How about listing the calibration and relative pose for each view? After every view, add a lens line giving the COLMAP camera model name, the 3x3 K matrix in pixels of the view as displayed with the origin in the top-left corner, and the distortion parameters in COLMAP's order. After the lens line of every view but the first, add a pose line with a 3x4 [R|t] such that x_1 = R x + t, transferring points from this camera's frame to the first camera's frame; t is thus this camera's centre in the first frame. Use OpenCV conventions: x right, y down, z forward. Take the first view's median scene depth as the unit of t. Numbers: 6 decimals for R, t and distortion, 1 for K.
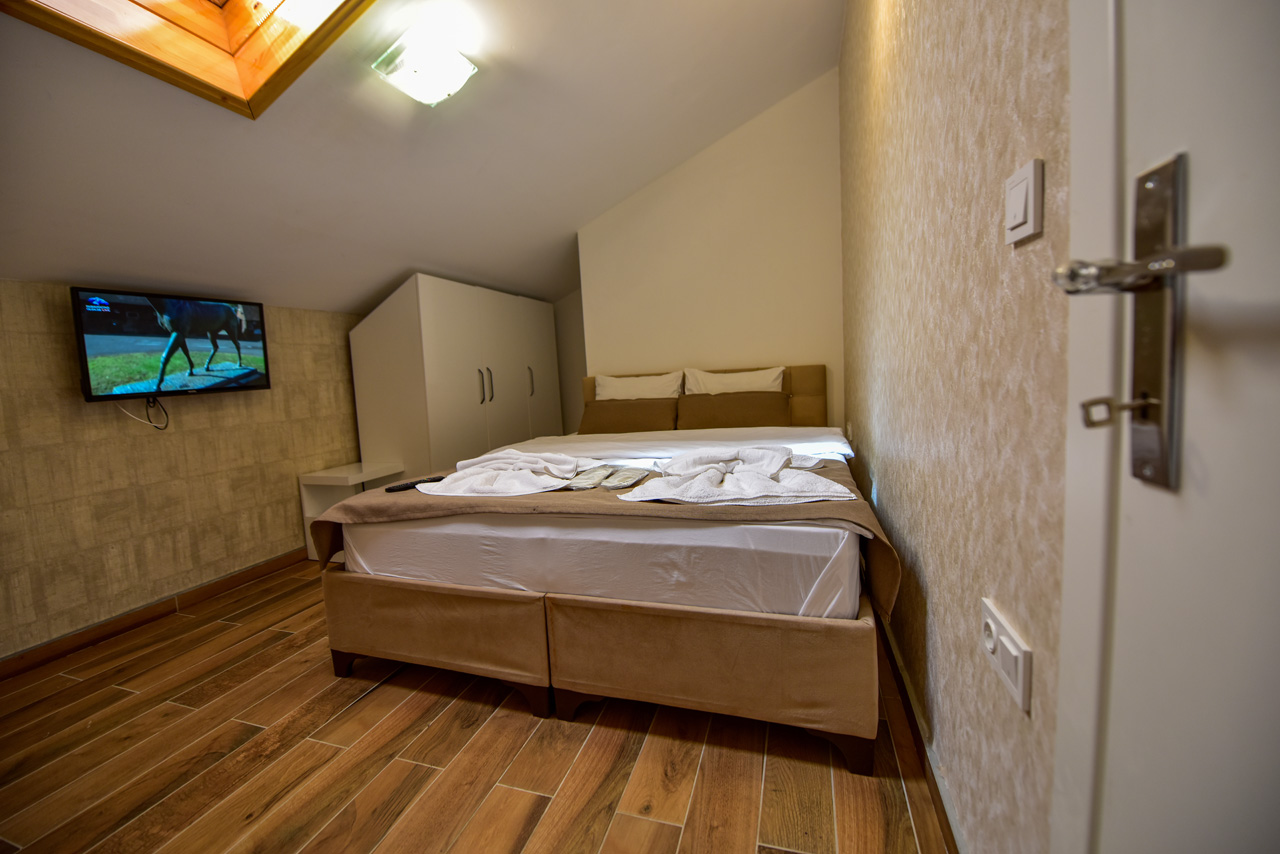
lens RADIAL K [[506.7, 0, 637.0], [0, 506.7, 414.6], [0, 0, 1]] dist [-0.020711, -0.000974]
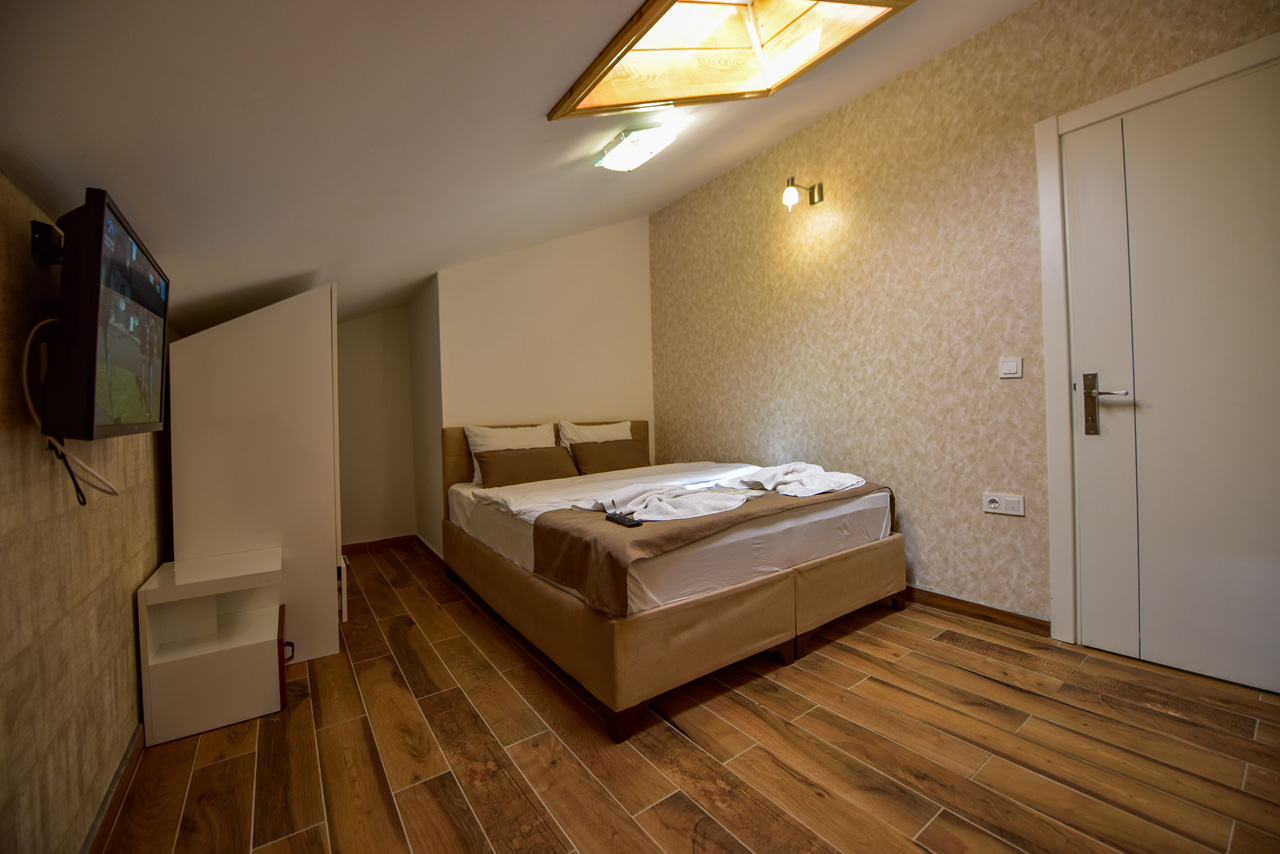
lens RADIAL K [[506.7, 0, 637.0], [0, 506.7, 414.6], [0, 0, 1]] dist [-0.020711, -0.000974]
pose [[0.599622, 0.040674, 0.799249, -1.124439], [0.065216, 0.992903, -0.099456, 0.028152], [-0.797622, 0.111760, 0.592713, 0.322925]]
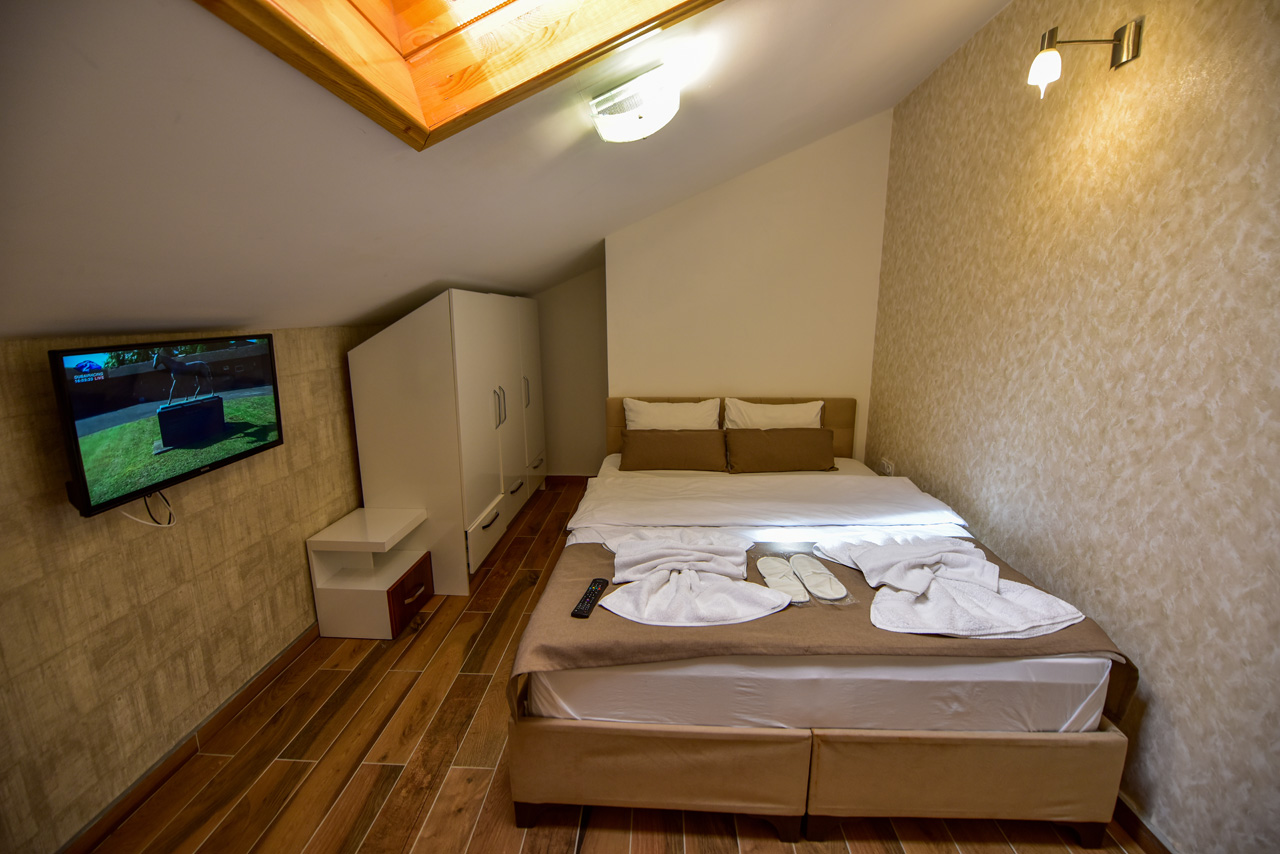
lens RADIAL K [[506.7, 0, 637.0], [0, 506.7, 414.6], [0, 0, 1]] dist [-0.020711, -0.000974]
pose [[0.964080, -0.002013, 0.265605, -0.537836], [-0.023261, 0.995489, 0.091976, -0.235980], [-0.264593, -0.094851, 0.959684, 0.153466]]
